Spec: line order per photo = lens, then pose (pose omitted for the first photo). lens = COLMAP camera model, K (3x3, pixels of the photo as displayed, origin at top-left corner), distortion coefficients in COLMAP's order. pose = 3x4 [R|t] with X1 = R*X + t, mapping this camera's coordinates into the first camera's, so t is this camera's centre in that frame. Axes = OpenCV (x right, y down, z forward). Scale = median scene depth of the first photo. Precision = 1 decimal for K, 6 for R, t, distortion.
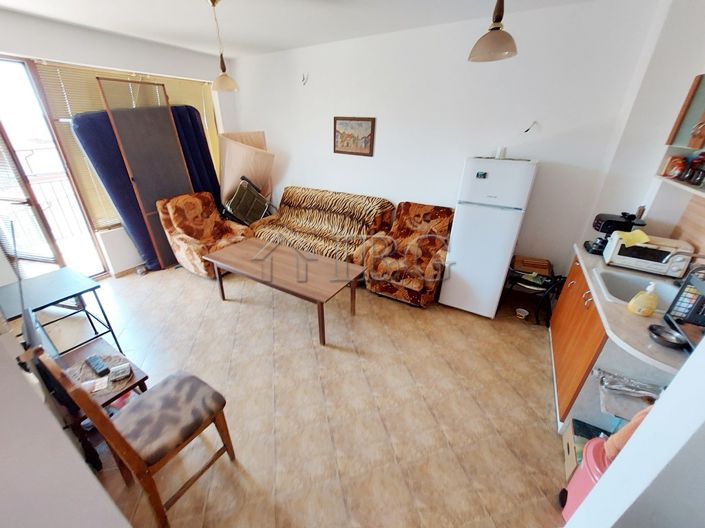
lens RADIAL K [[283.8, 0, 346.4], [0, 283.8, 264.0], [0, 0, 1]] dist [-0.009080, -0.005565]
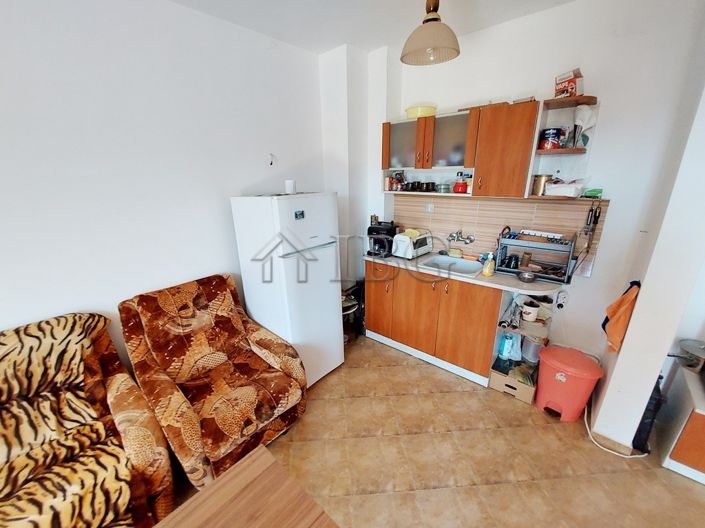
lens RADIAL K [[278.7, 0, 349.3], [0, 278.7, 267.4], [0, 0, 1]] dist [-0.016105, 0.000532]
pose [[0.181213, -0.320199, 0.929857, -0.167889], [0.443536, 0.870500, 0.213321, -0.200474], [-0.877746, 0.373769, 0.299765, 0.486981]]
